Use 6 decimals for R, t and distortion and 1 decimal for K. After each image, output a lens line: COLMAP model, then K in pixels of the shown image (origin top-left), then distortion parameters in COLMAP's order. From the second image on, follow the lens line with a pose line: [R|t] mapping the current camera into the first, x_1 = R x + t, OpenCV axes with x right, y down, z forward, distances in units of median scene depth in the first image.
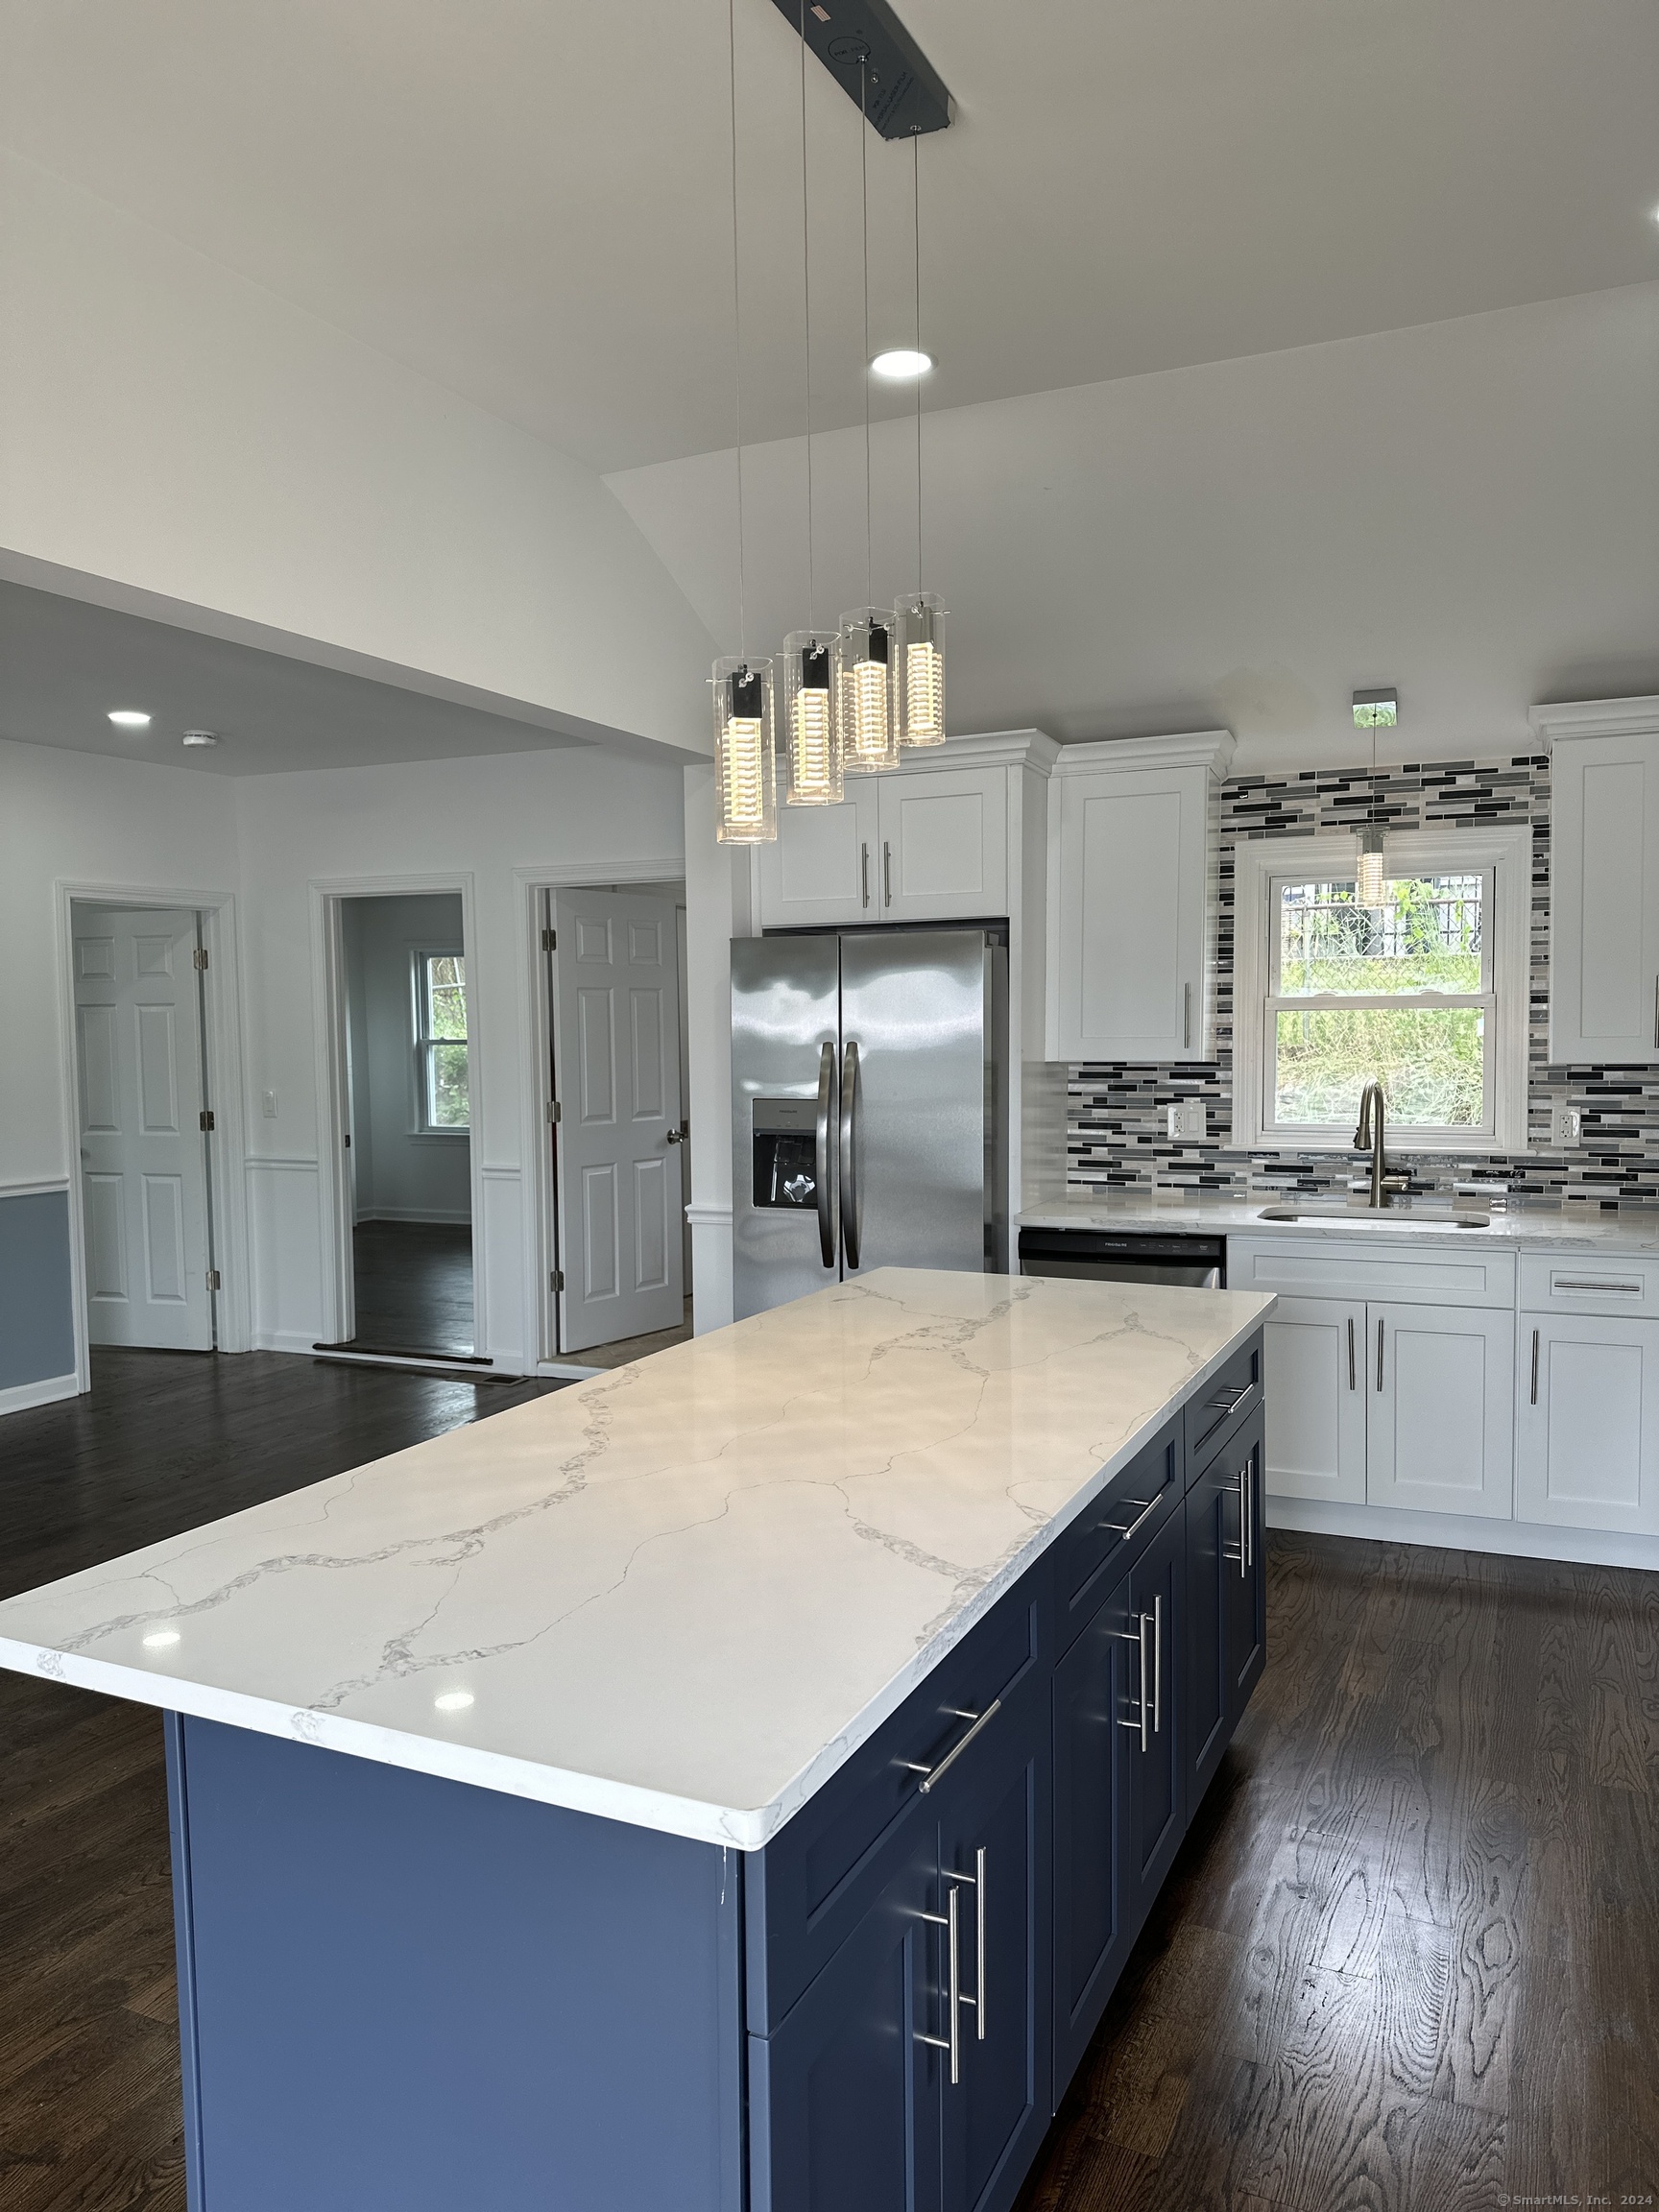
lens RADIAL K [[1533.9, 0, 832.6], [0, 1533.9, 1119.6], [0, 0, 1]] dist [0.177938, -0.370170]
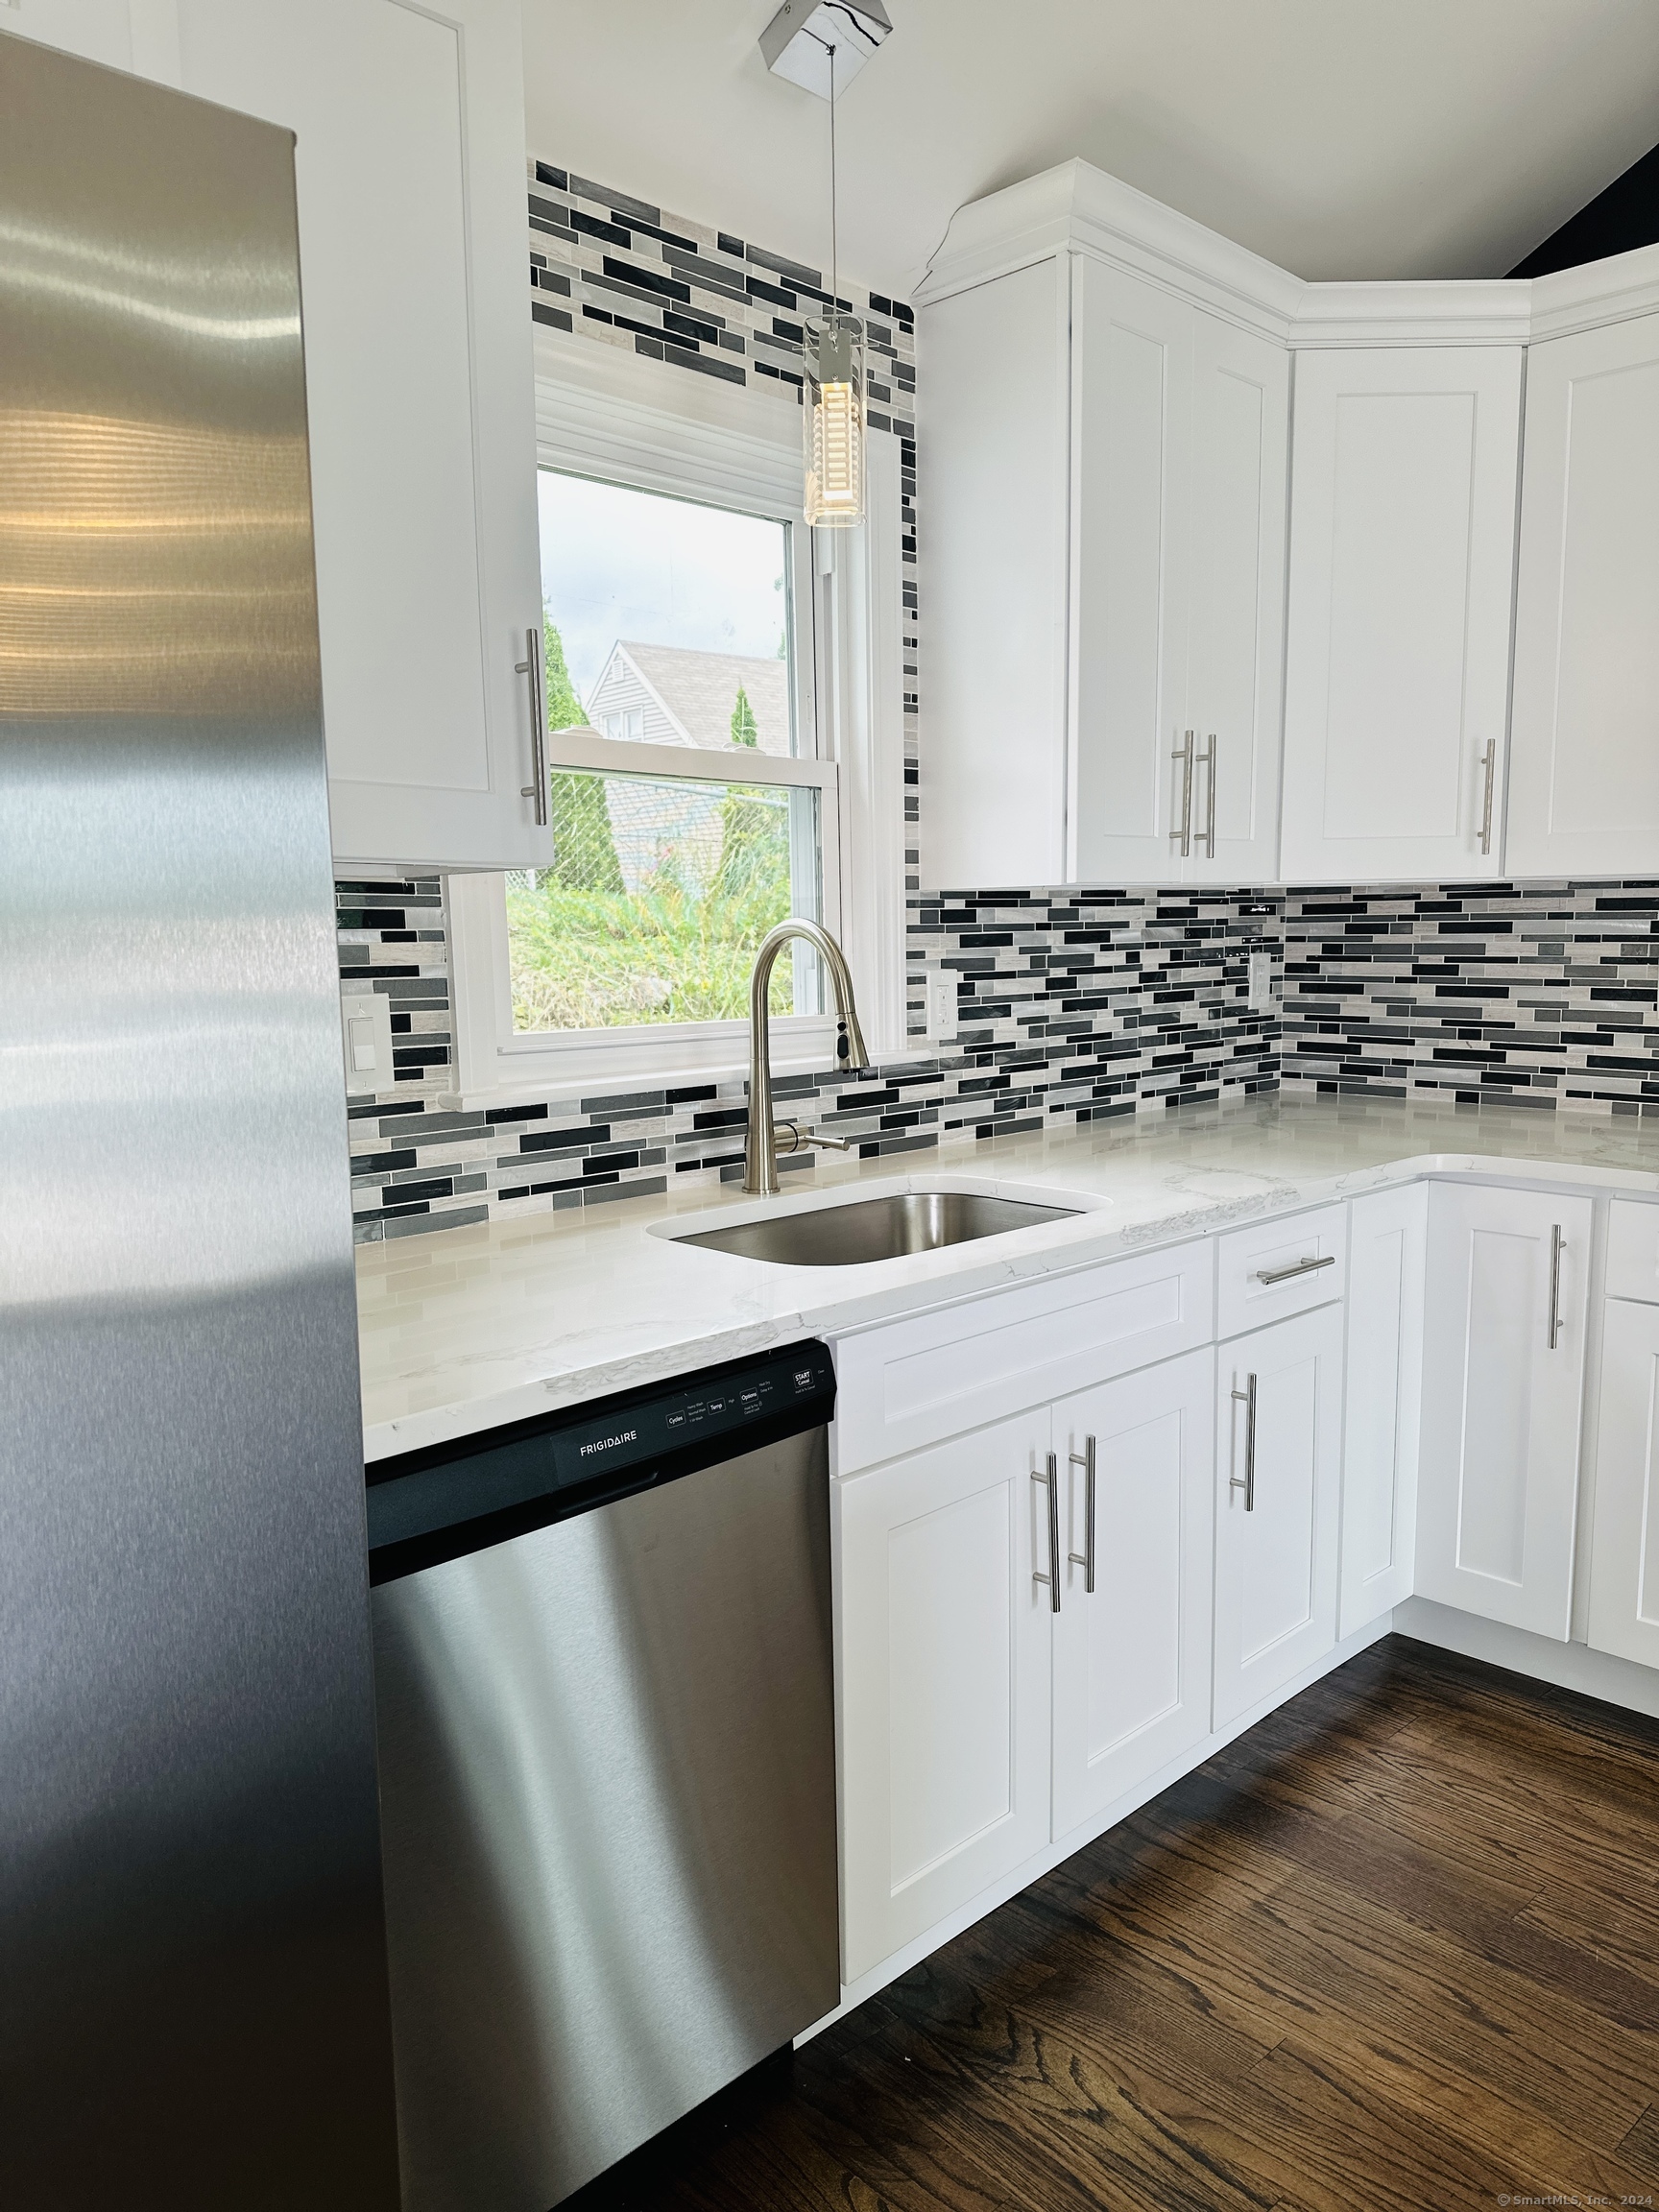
lens RADIAL K [[1539.7, 0, 828.5], [0, 1539.7, 1114.9], [0, 0, 1]] dist [0.154033, -0.258288]
pose [[0.386173, -0.107316, 0.916163, -0.071998], [0.064759, 0.993913, 0.089126, -0.008398], [-0.920150, 0.024912, 0.390772, 0.788475]]
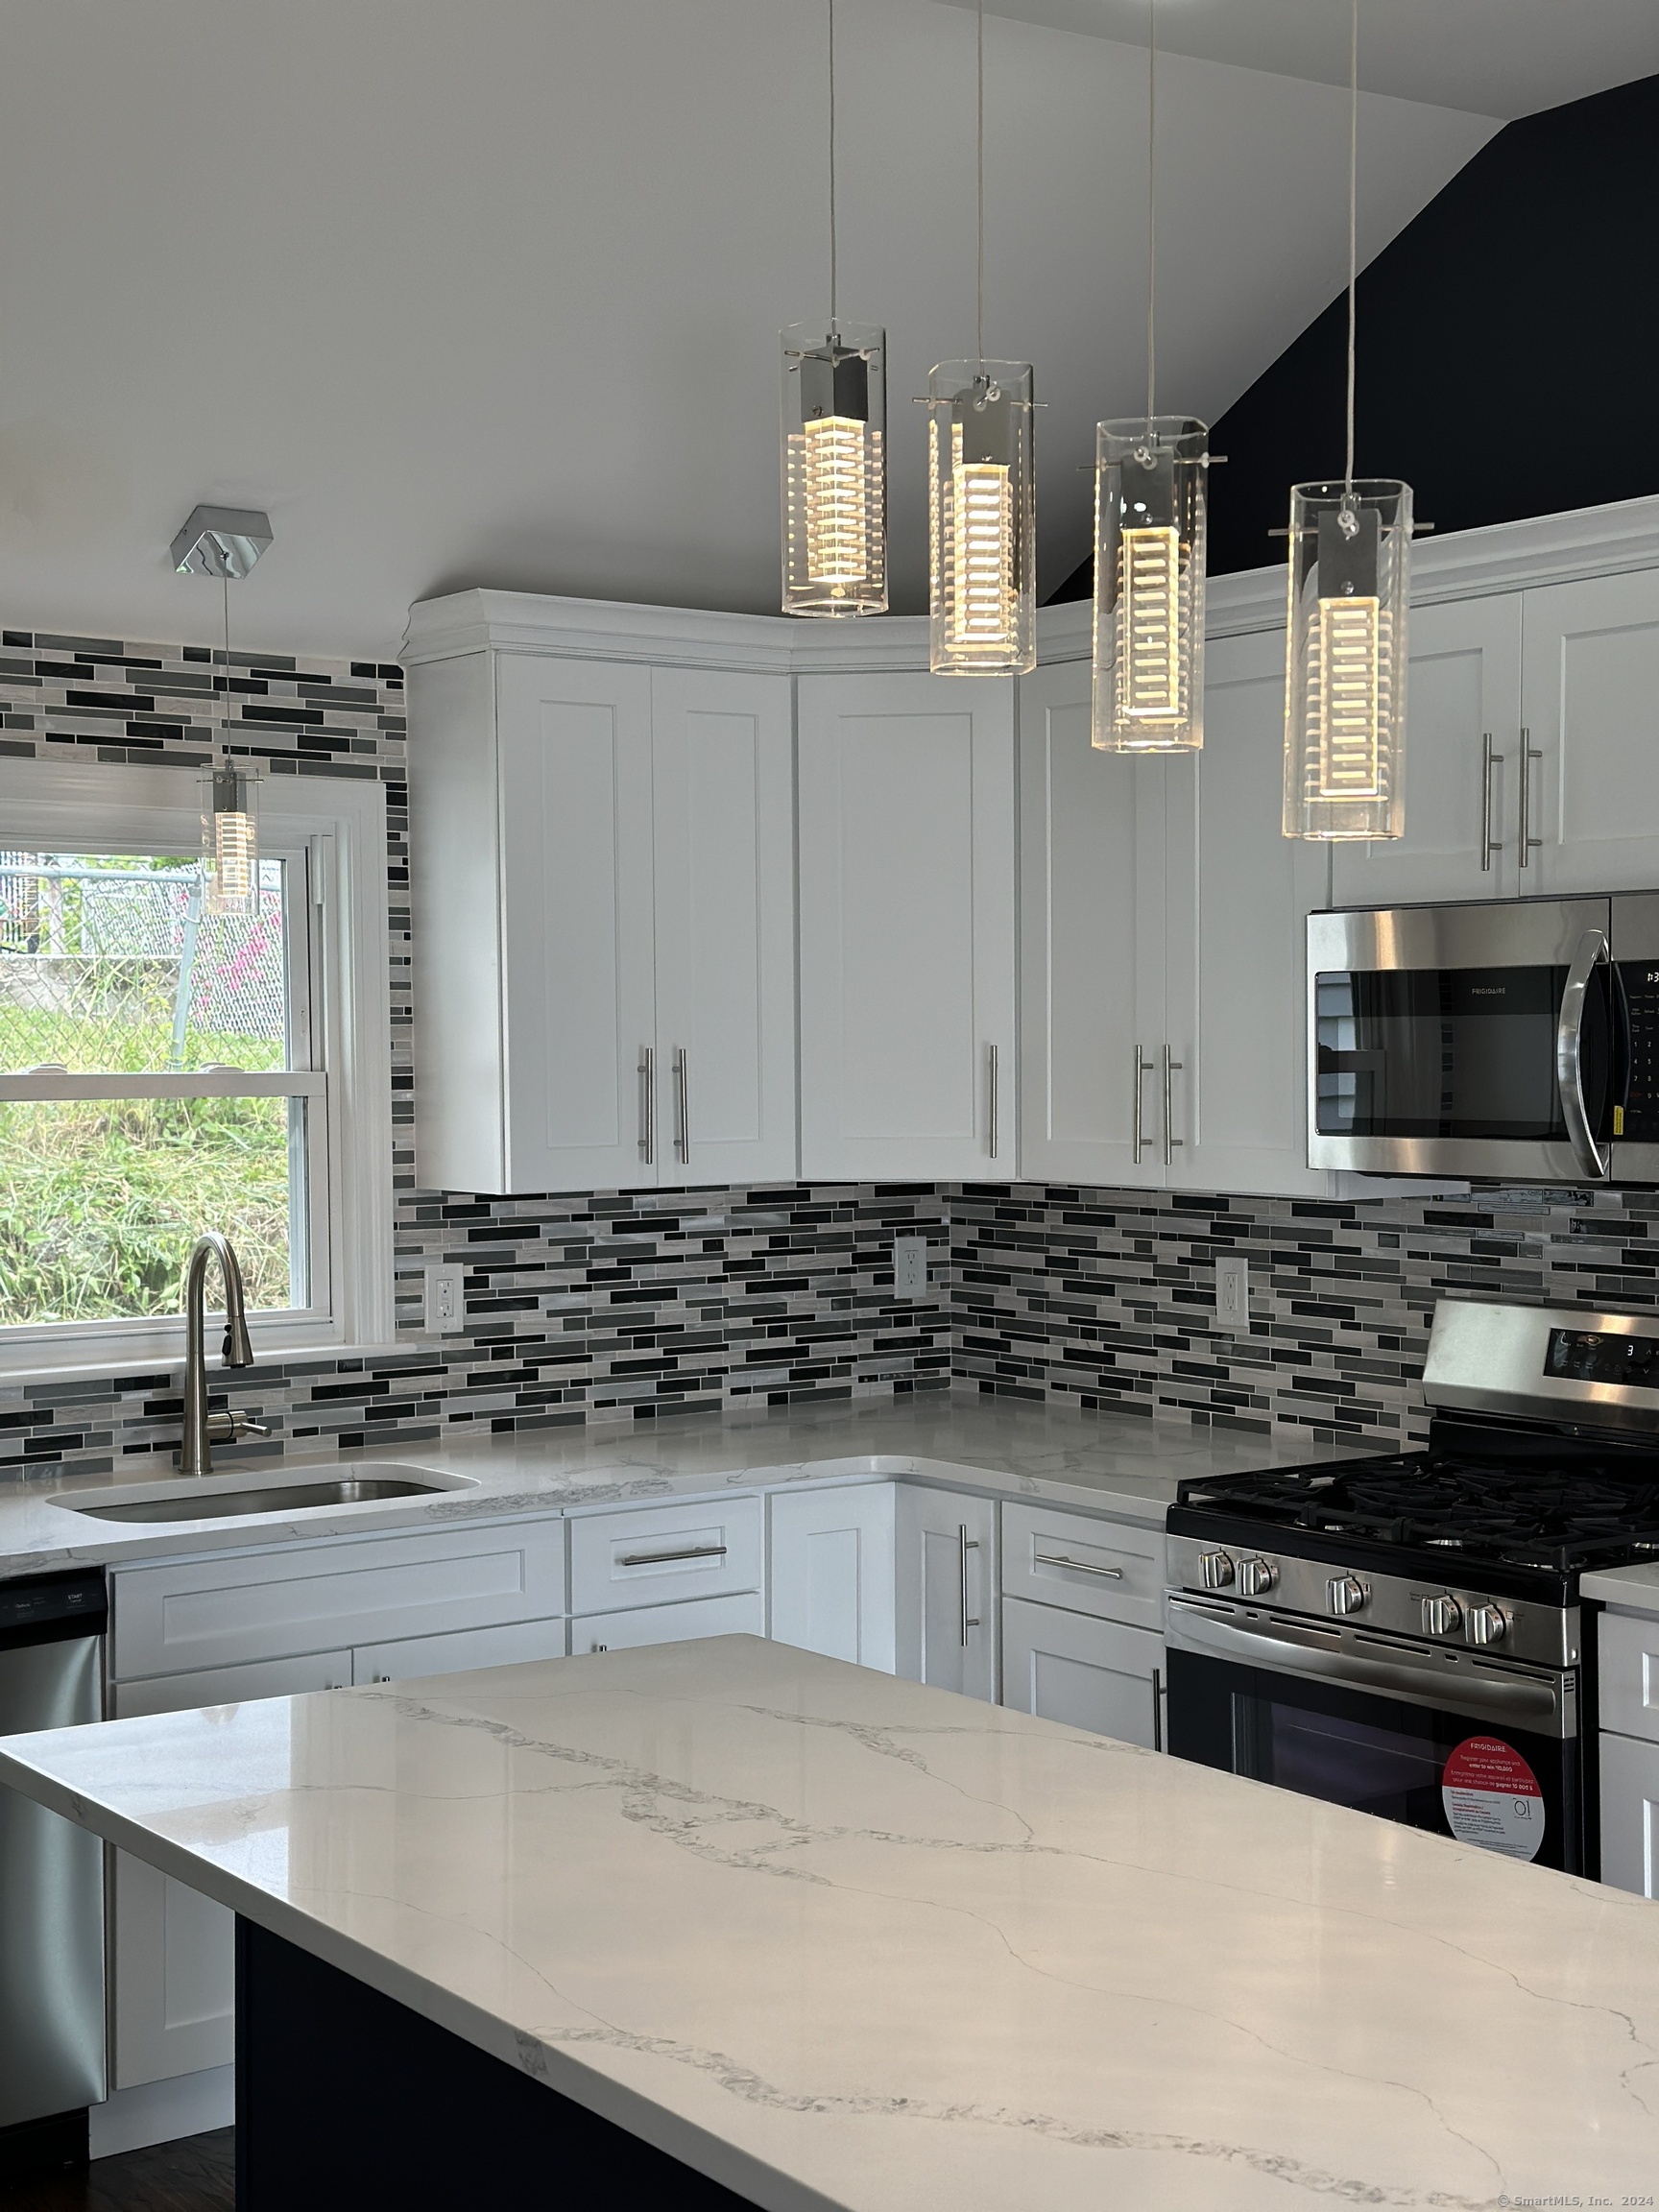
lens RADIAL K [[3068.4, 0, 838.0], [0, 3068.4, 1134.4], [0, 0, 1]] dist [0.140063, 0.023972]
pose [[0.505223, -0.018617, 0.862788, -0.437260], [0.053613, 0.998513, -0.009848, -0.036465], [-0.861322, 0.051233, 0.505469, 0.275396]]
